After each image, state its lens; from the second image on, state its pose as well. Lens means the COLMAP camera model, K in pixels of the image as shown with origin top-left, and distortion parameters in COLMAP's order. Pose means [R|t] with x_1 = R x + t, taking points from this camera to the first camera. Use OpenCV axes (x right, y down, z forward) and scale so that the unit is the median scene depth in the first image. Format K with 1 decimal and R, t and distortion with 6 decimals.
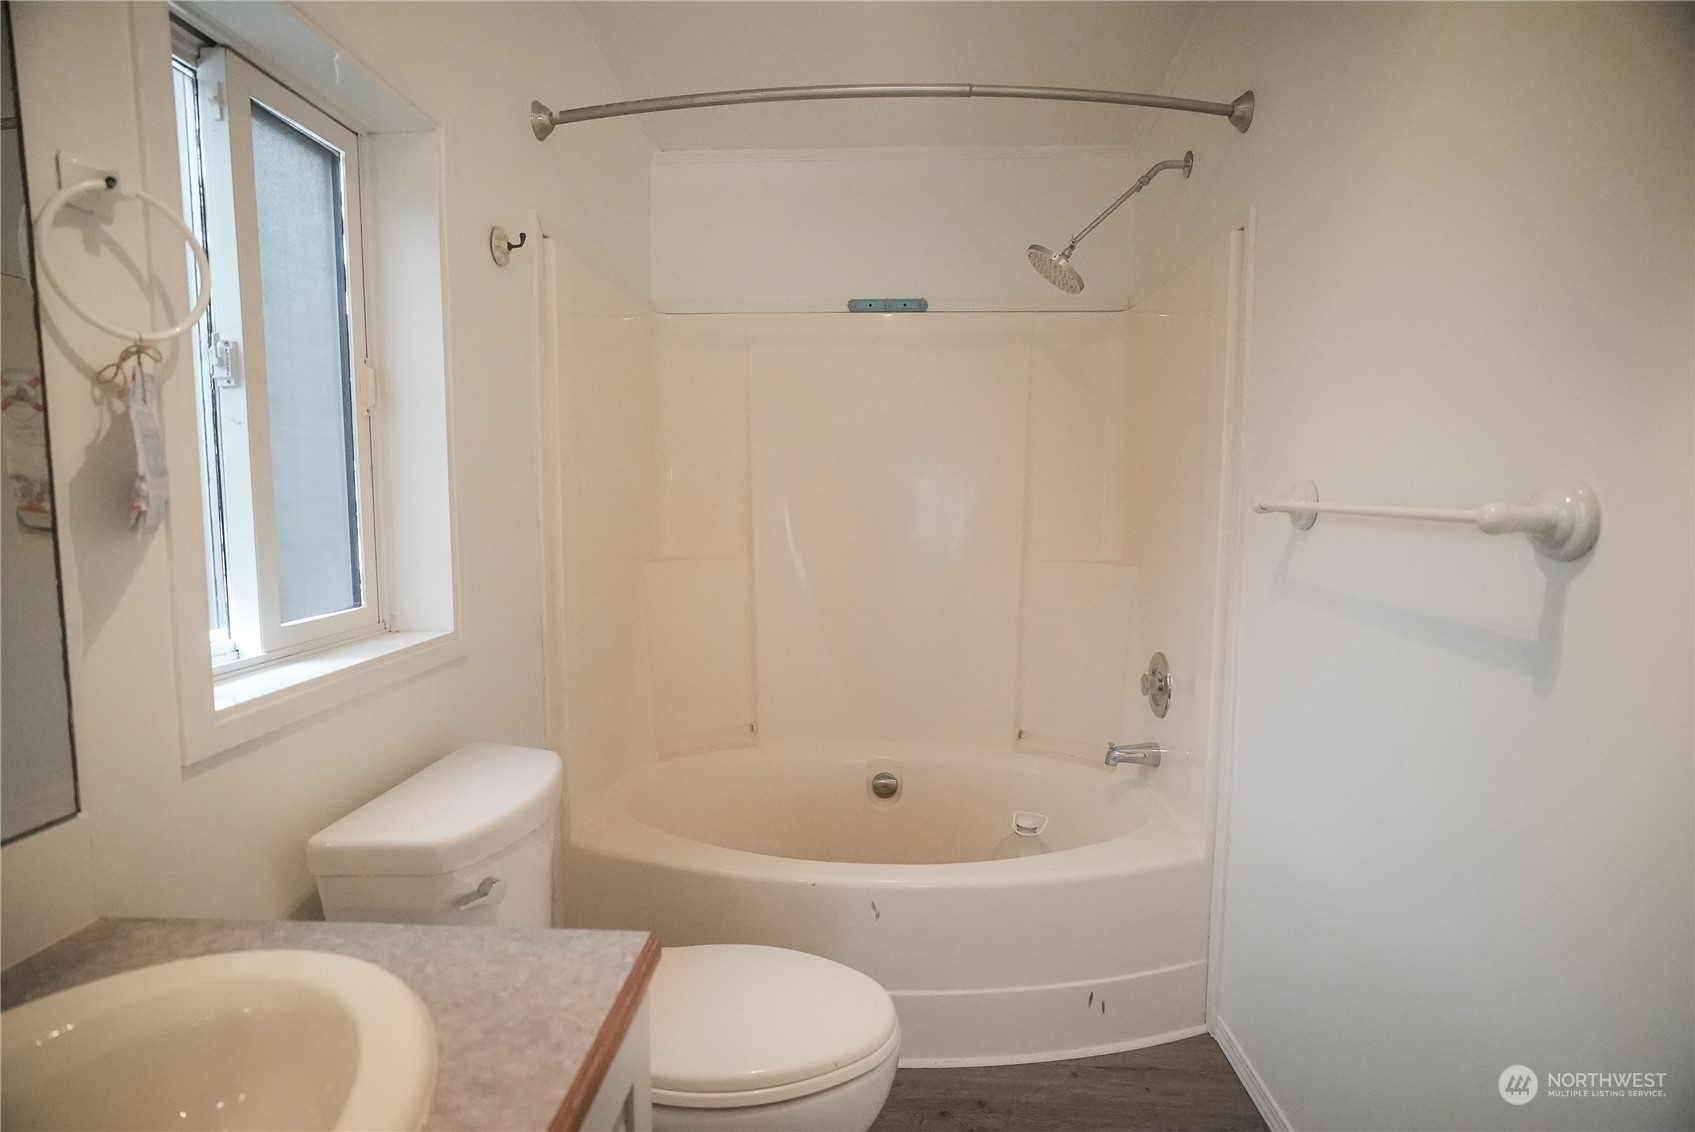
lens RADIAL K [[874.9, 0, 839.1], [0, 874.9, 565.6], [0, 0, 1]] dist [-0.053393, 0.038501]
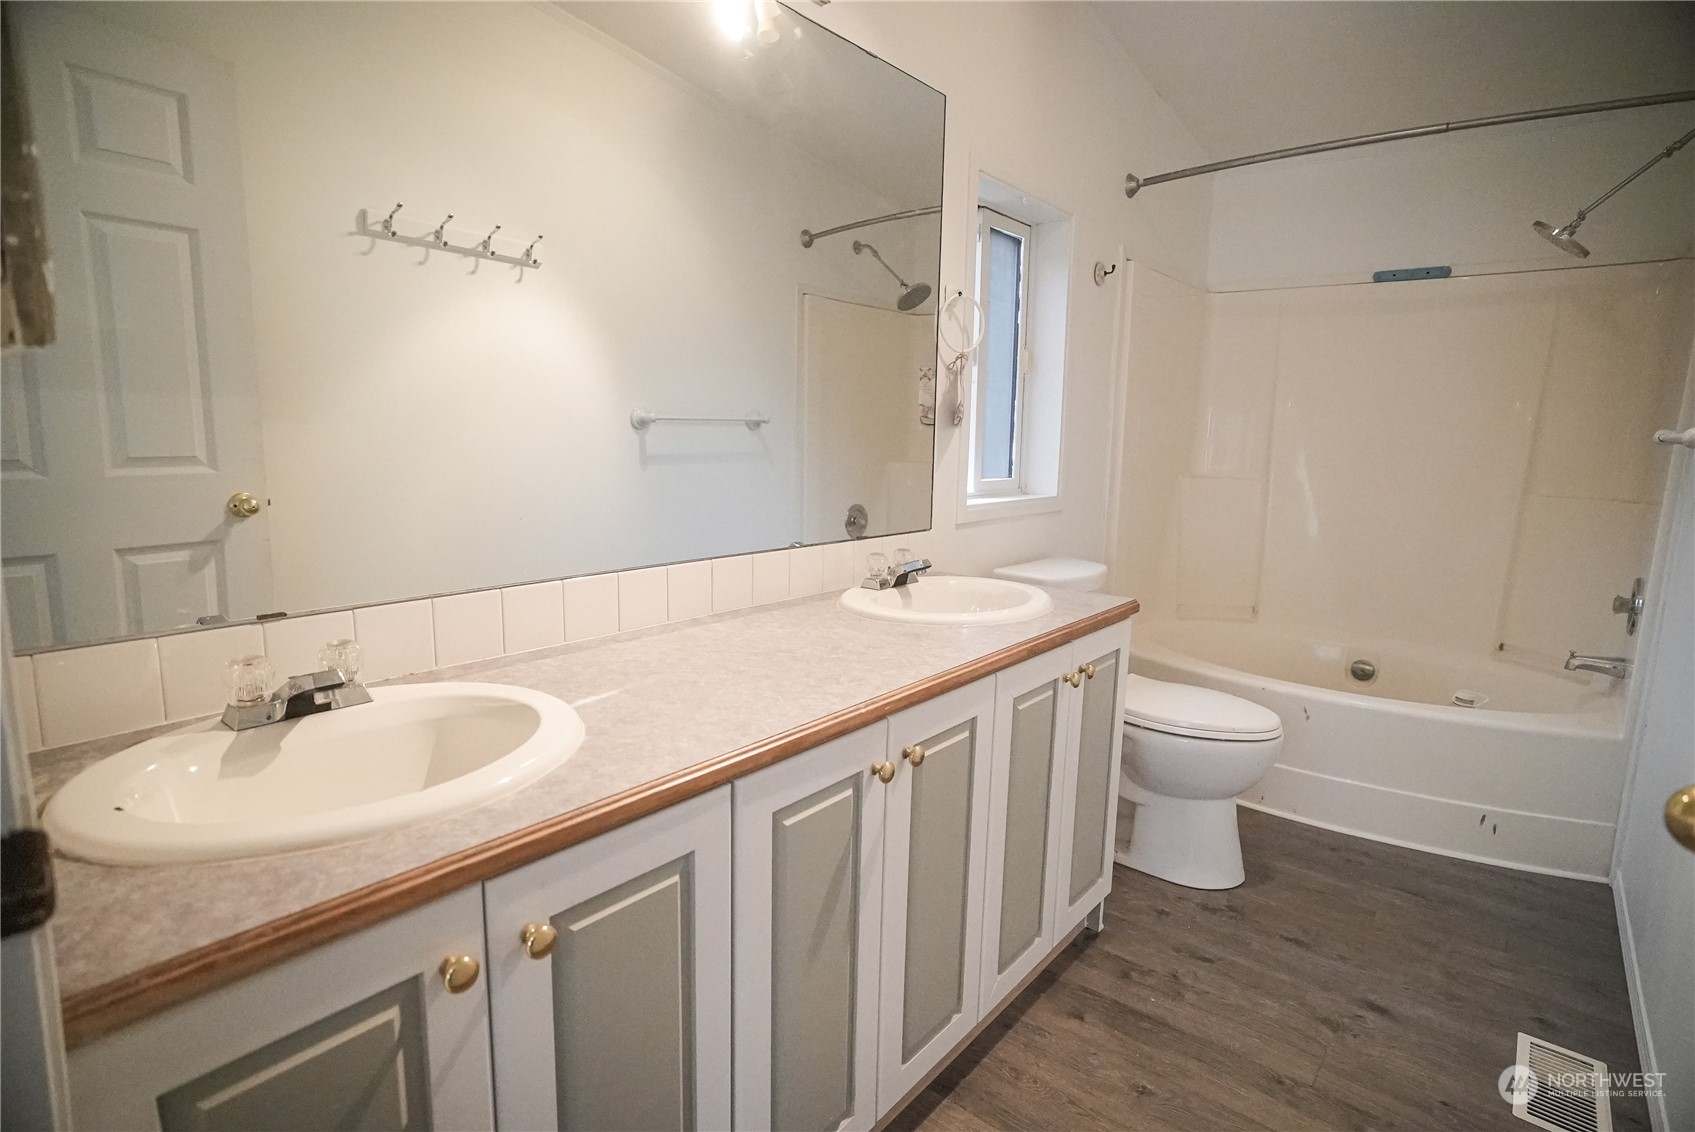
lens RADIAL K [[886.0, 0, 847.5], [0, 886.0, 566.0], [0, 0, 1]] dist [-0.055669, 0.038606]
pose [[0.811507, 0.107081, -0.574448, 0.248517], [-0.072785, 0.993933, 0.082454, 0.090591], [0.579792, -0.025101, 0.814377, -0.682595]]
